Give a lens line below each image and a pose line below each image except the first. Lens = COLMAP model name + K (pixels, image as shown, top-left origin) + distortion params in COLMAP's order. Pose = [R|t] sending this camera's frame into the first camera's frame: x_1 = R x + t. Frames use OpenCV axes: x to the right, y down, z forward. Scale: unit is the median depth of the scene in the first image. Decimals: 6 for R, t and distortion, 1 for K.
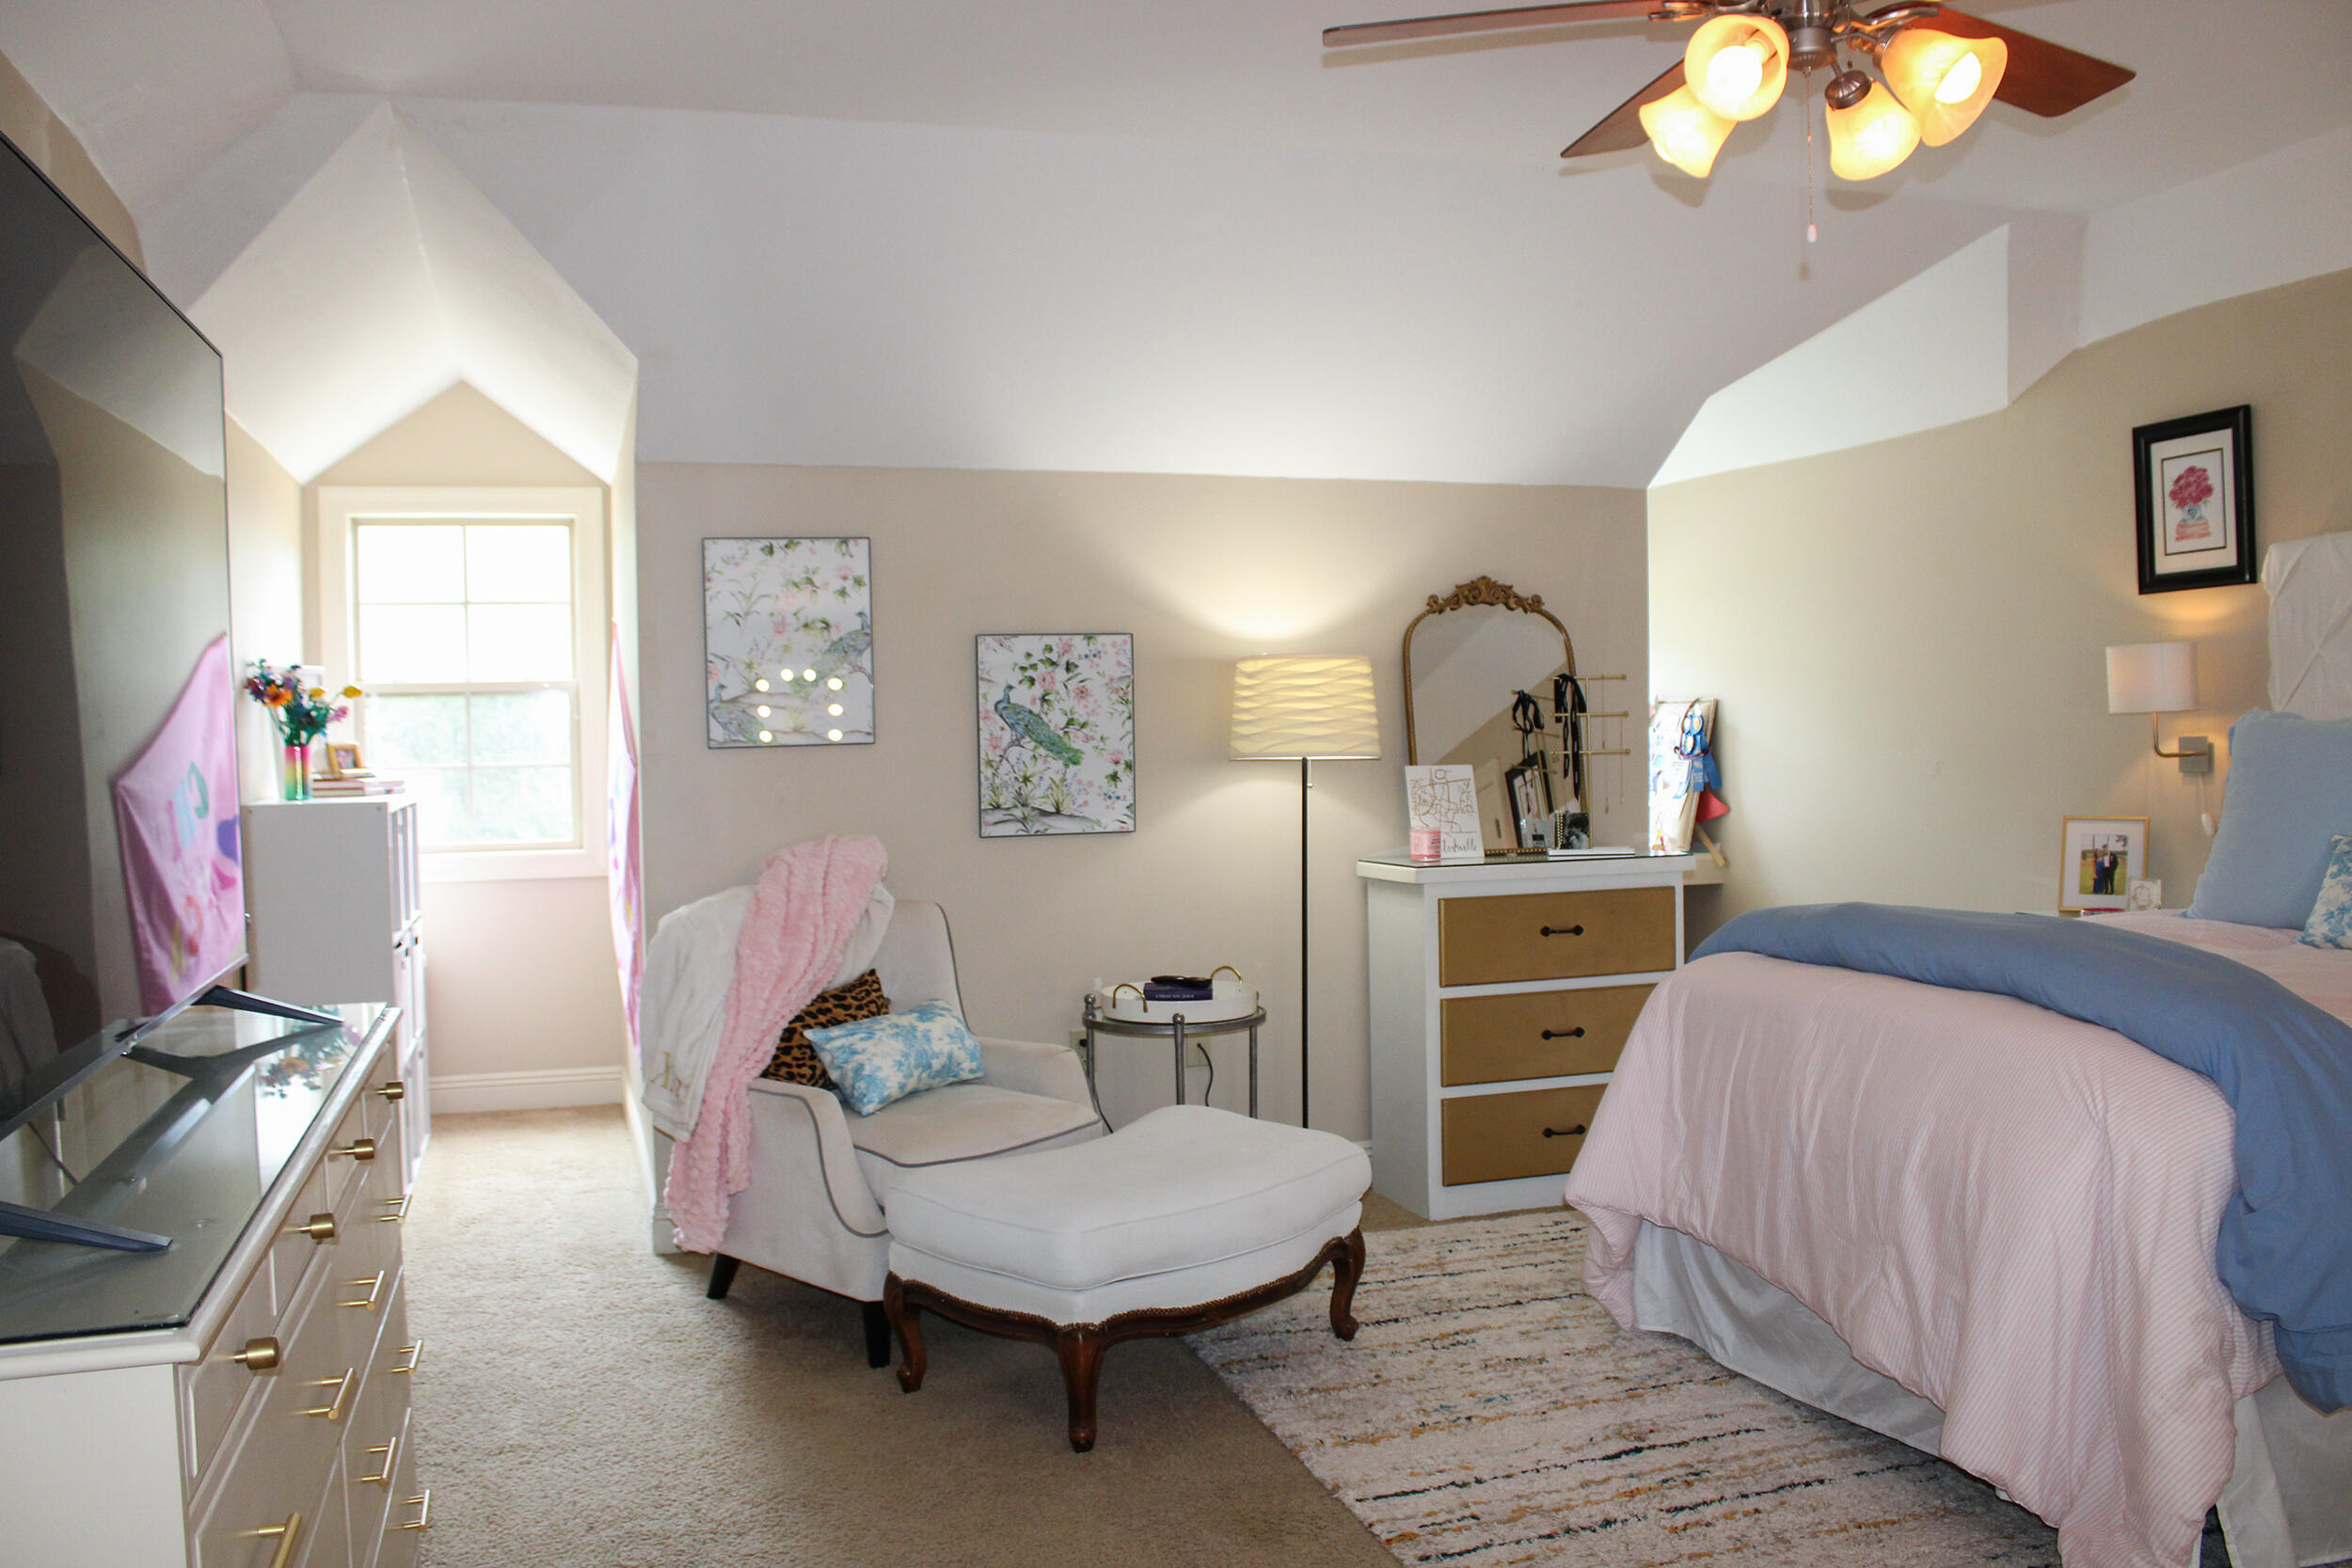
lens RADIAL K [[1971.1, 0, 1163.9], [0, 1971.1, 791.9], [0, 0, 1]] dist [-0.162176, 0.150354]
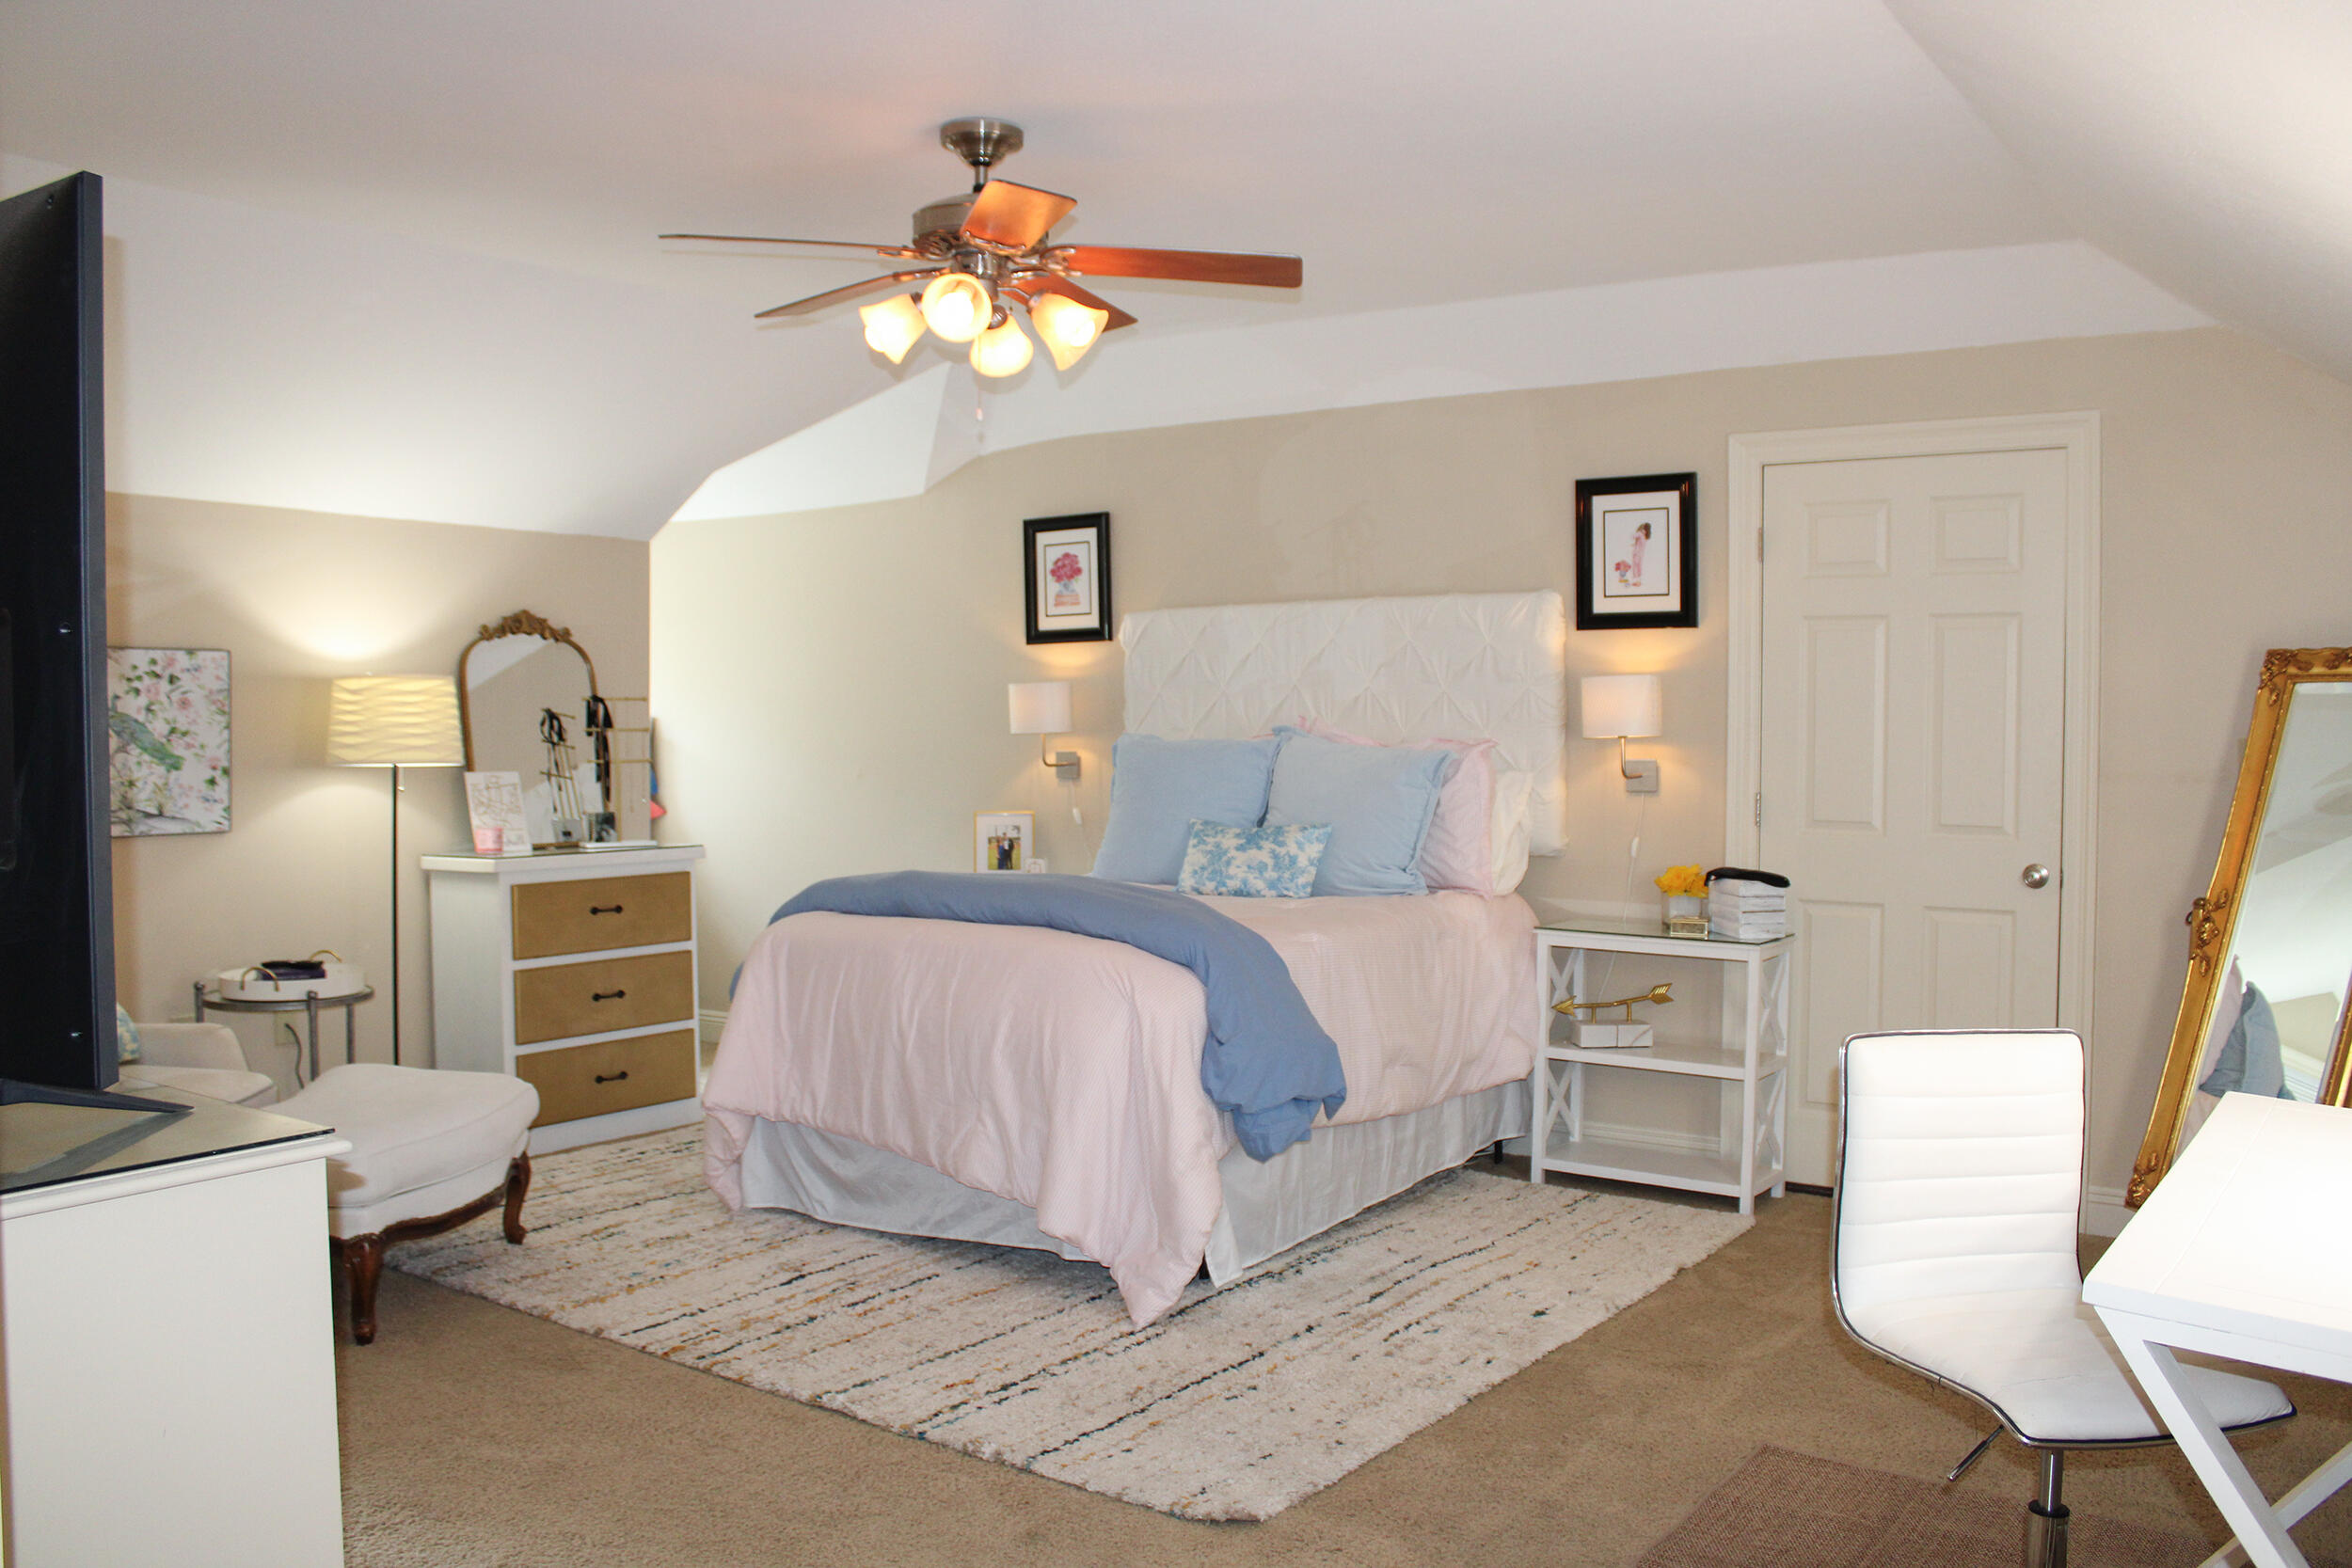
lens RADIAL K [[1971.1, 0, 1163.9], [0, 1971.1, 791.9], [0, 0, 1]] dist [-0.162176, 0.150354]
pose [[0.799635, -0.002433, 0.600482, -0.255511], [0.006932, 0.999963, -0.005180, 0.007743], [-0.600447, 0.008305, 0.799622, -0.169770]]
